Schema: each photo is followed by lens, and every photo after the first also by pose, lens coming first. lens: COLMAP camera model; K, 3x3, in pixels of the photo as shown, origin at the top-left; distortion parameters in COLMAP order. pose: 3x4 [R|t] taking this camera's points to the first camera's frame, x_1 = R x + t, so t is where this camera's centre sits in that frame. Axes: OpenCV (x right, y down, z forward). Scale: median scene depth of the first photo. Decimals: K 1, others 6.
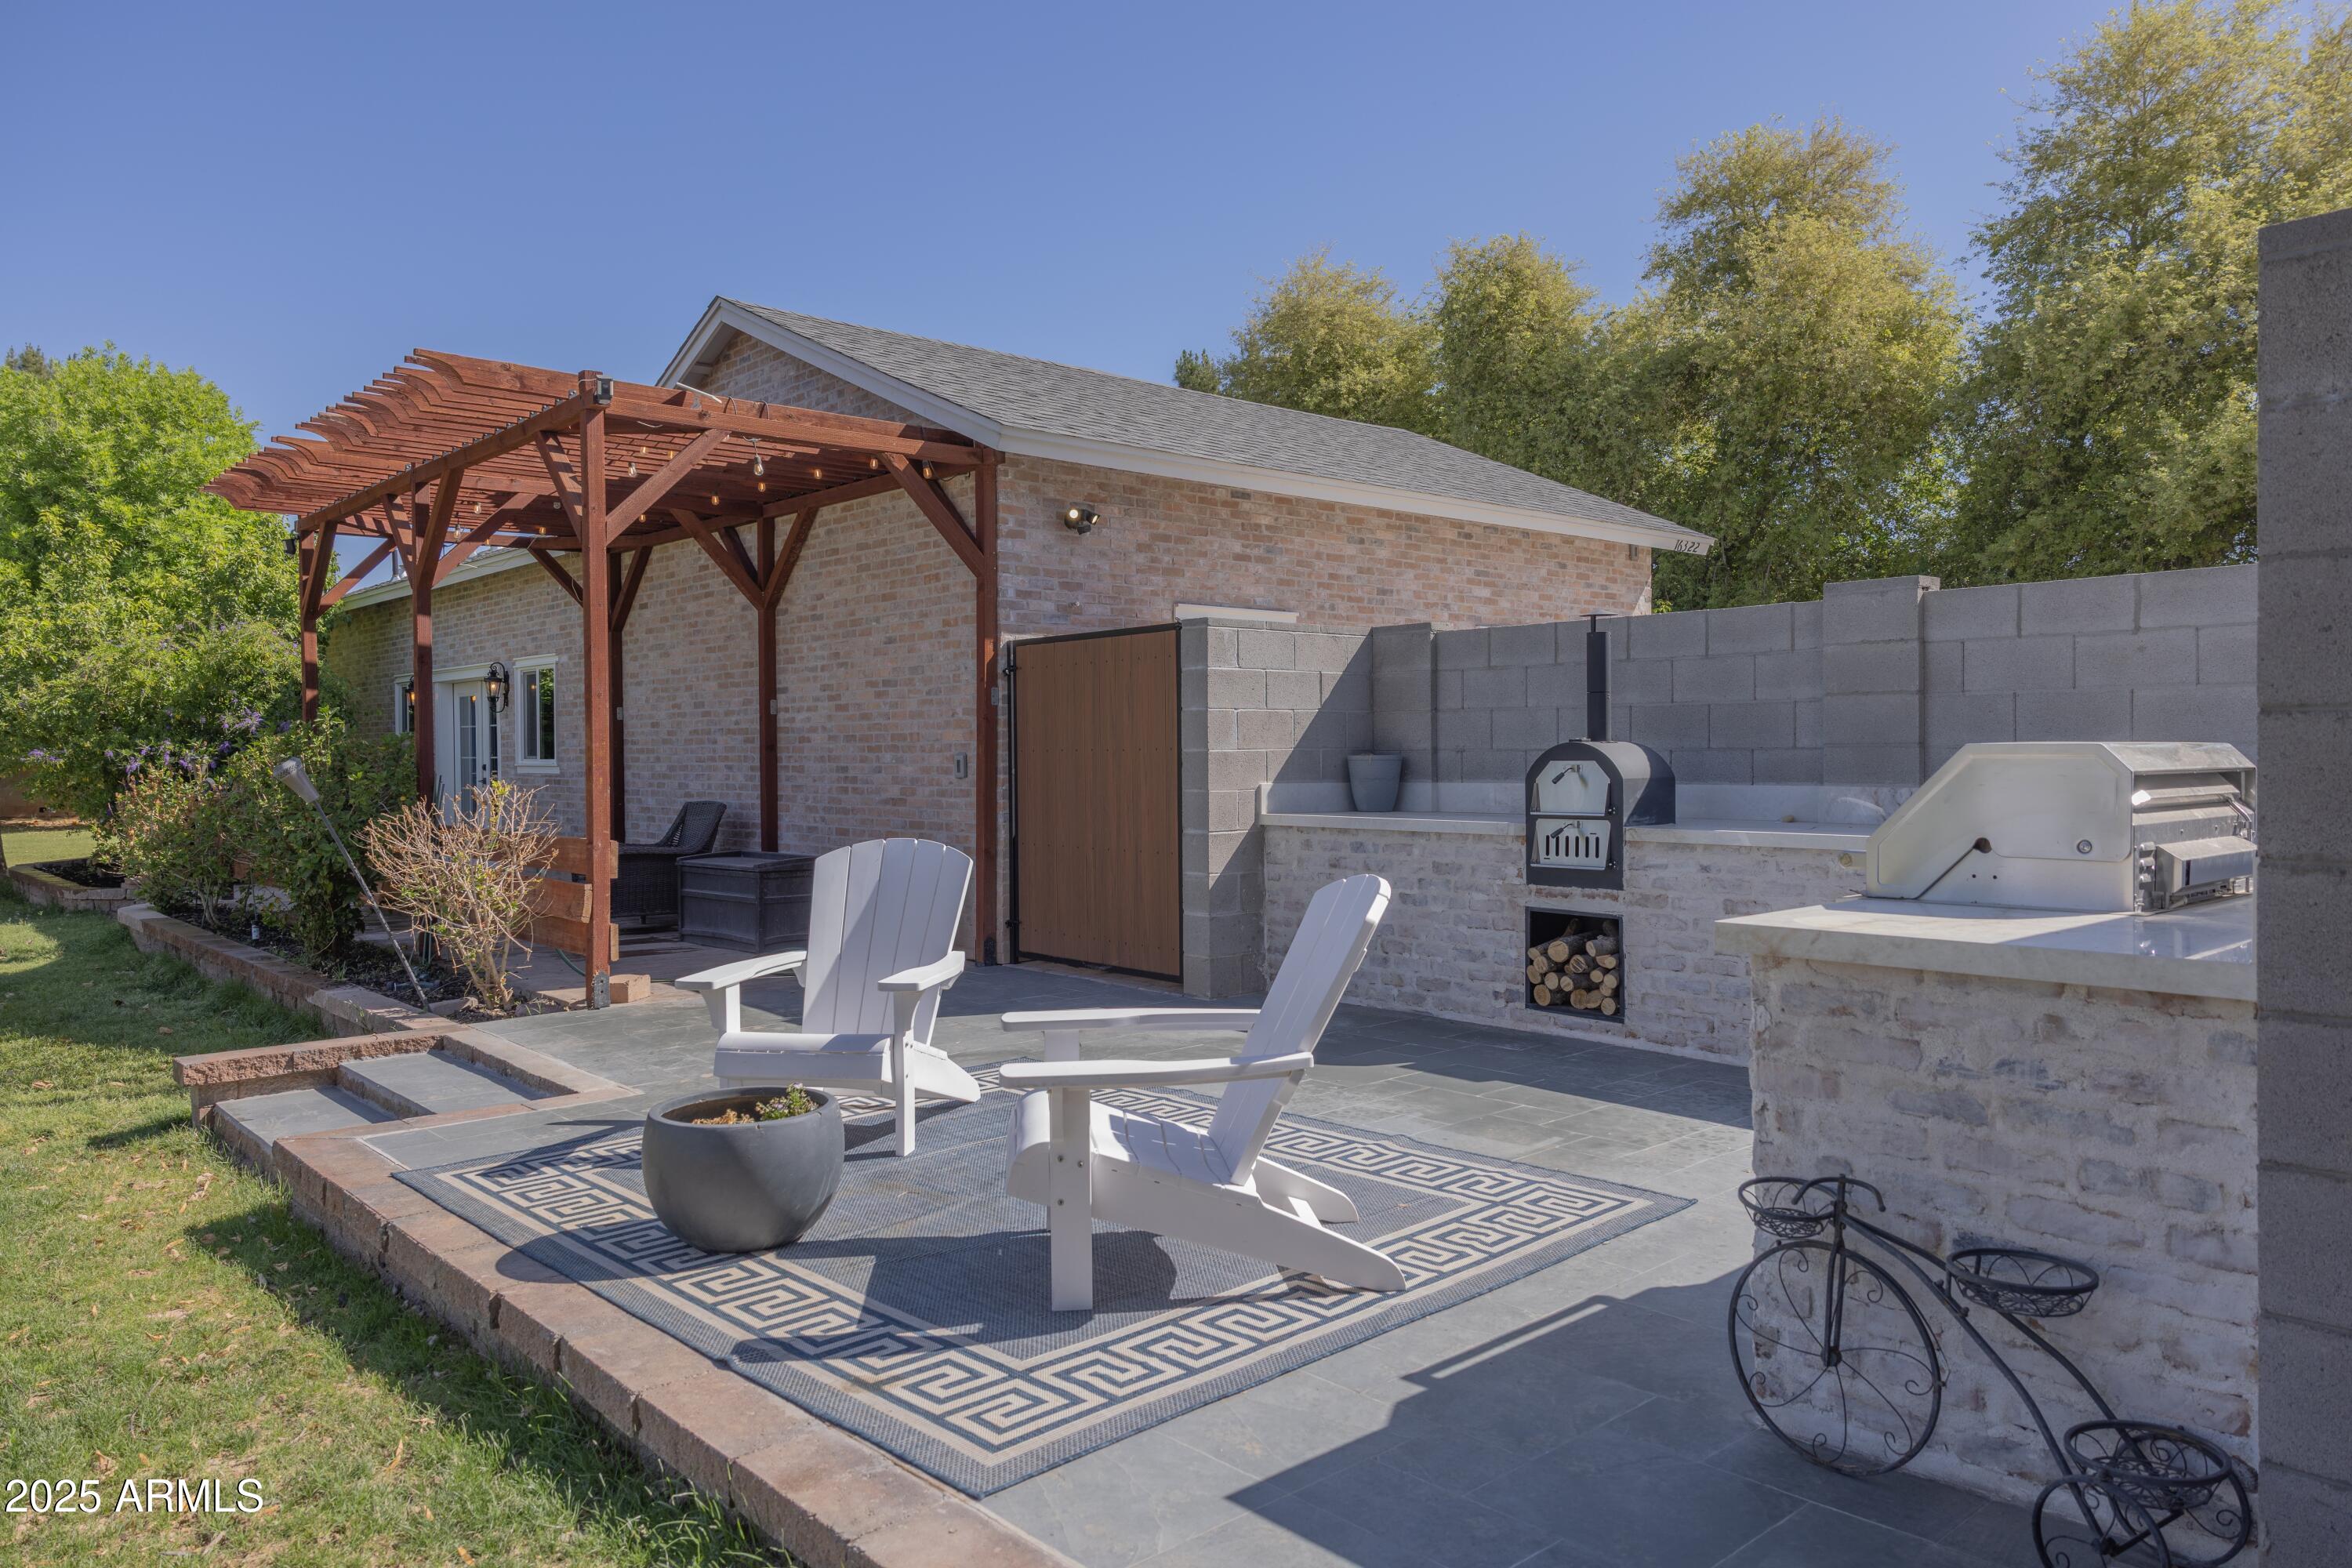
lens RADIAL K [[1605.2, 0, 1170.8], [0, 1605.2, 788.2], [0, 0, 1]] dist [0.001017, -0.000085]
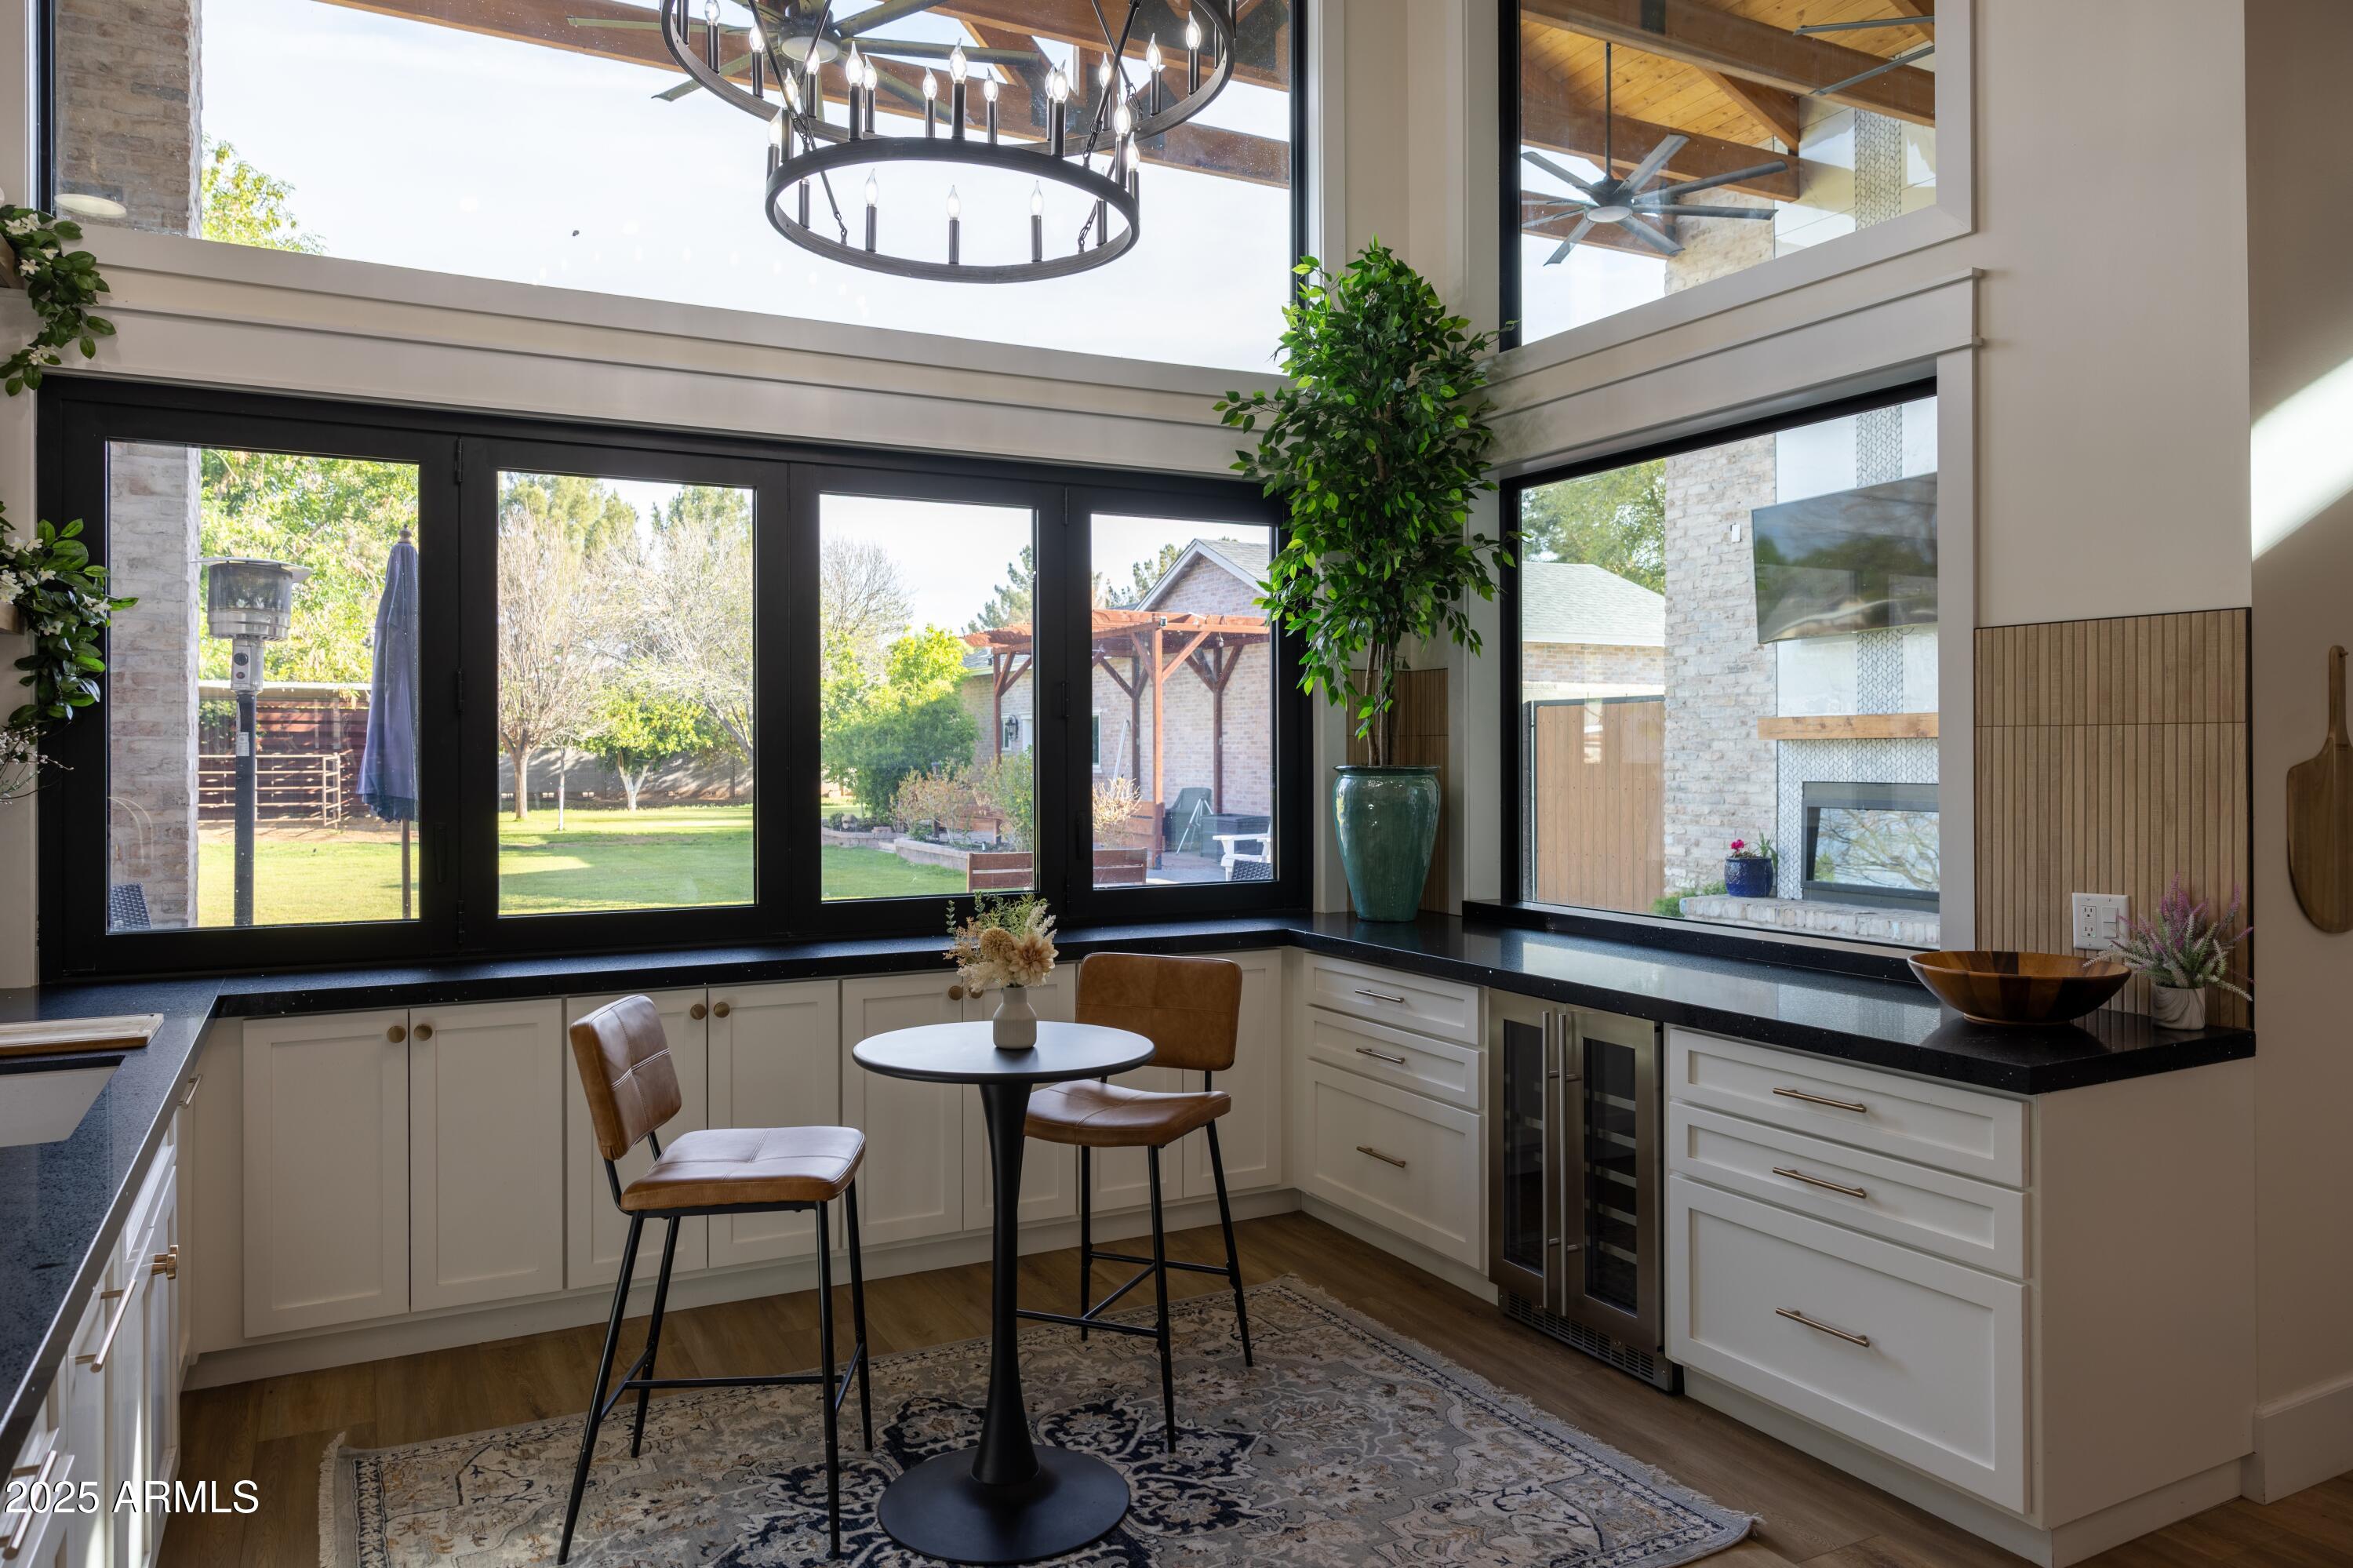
lens RADIAL K [[1605.9, 0, 1176.1], [0, 1605.9, 767.1], [0, 0, 1]] dist [0.001017, -0.000085]
pose [[0.969137, 0.007247, -0.246416, 0.198599], [-0.010608, 0.999868, -0.012316, 0.007308], [0.246294, 0.014550, 0.969086, -0.982386]]
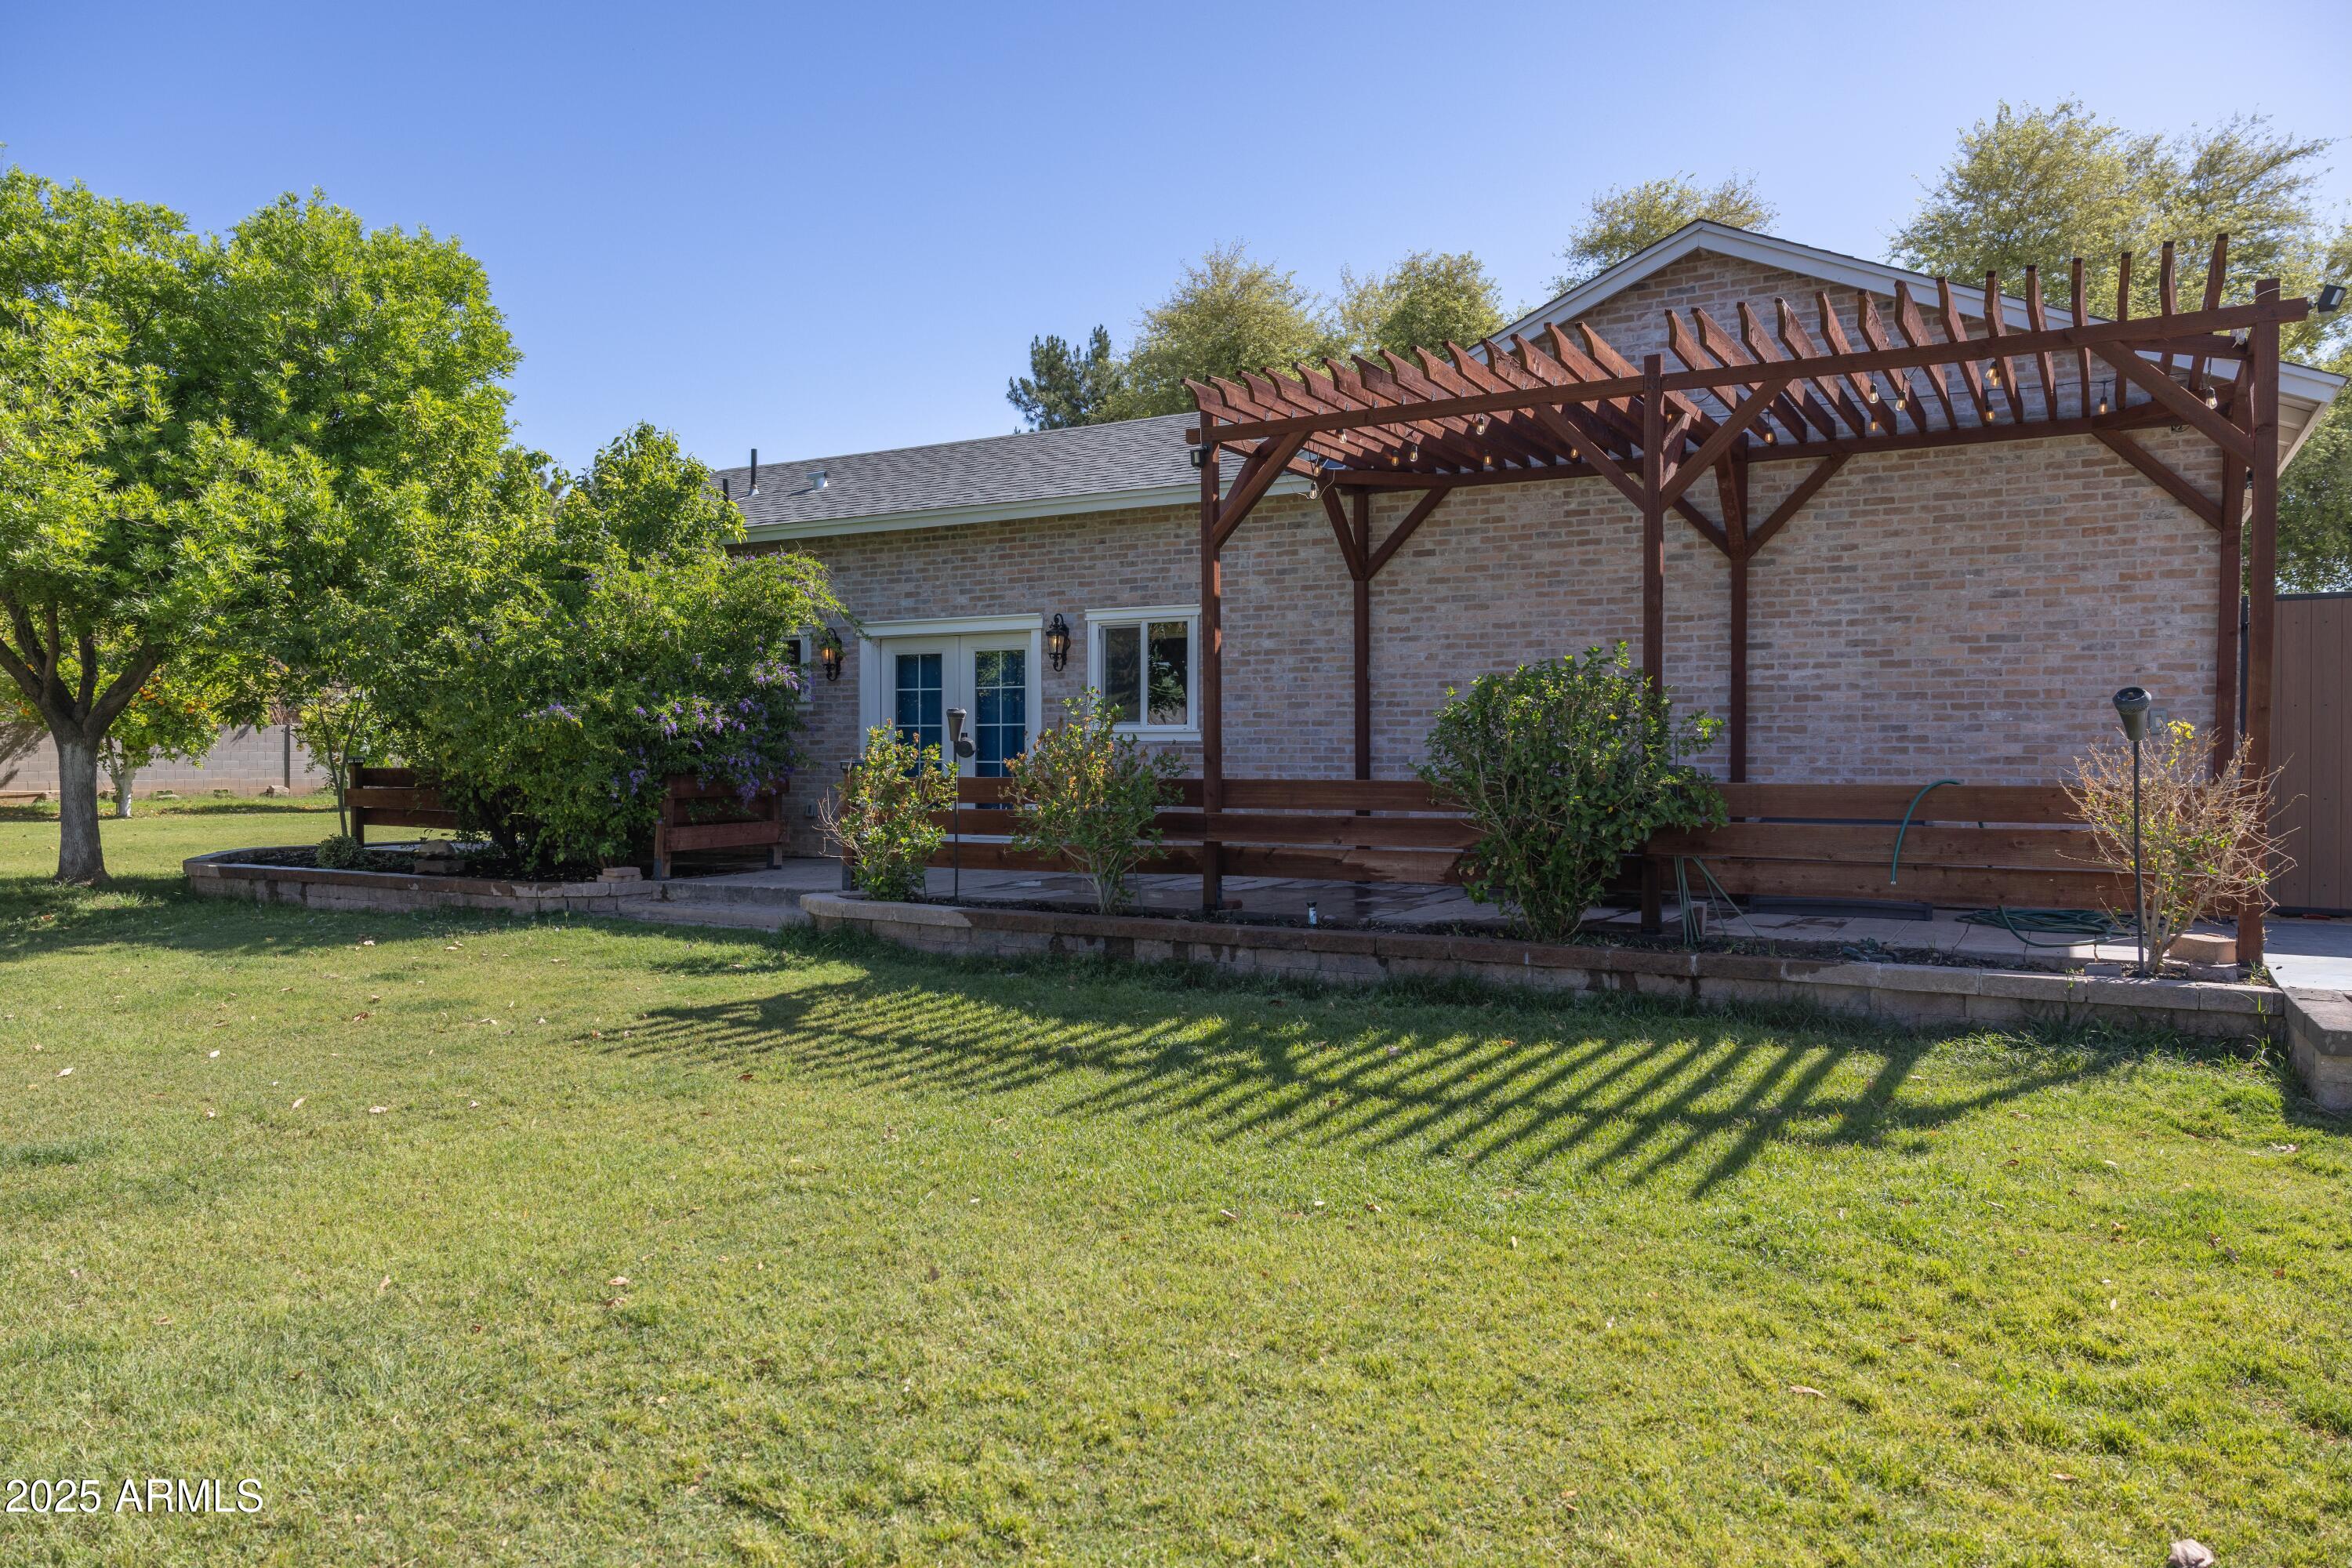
lens RADIAL K [[1605.2, 0, 1175.4], [0, 1605.2, 776.3], [0, 0, 1]] dist [0.001017, -0.000085]
pose [[0.946190, 0.004641, 0.323578, -0.864567], [-0.000247, 0.999907, -0.013619, 0.028119], [-0.323611, 0.012806, 0.946104, 0.221419]]
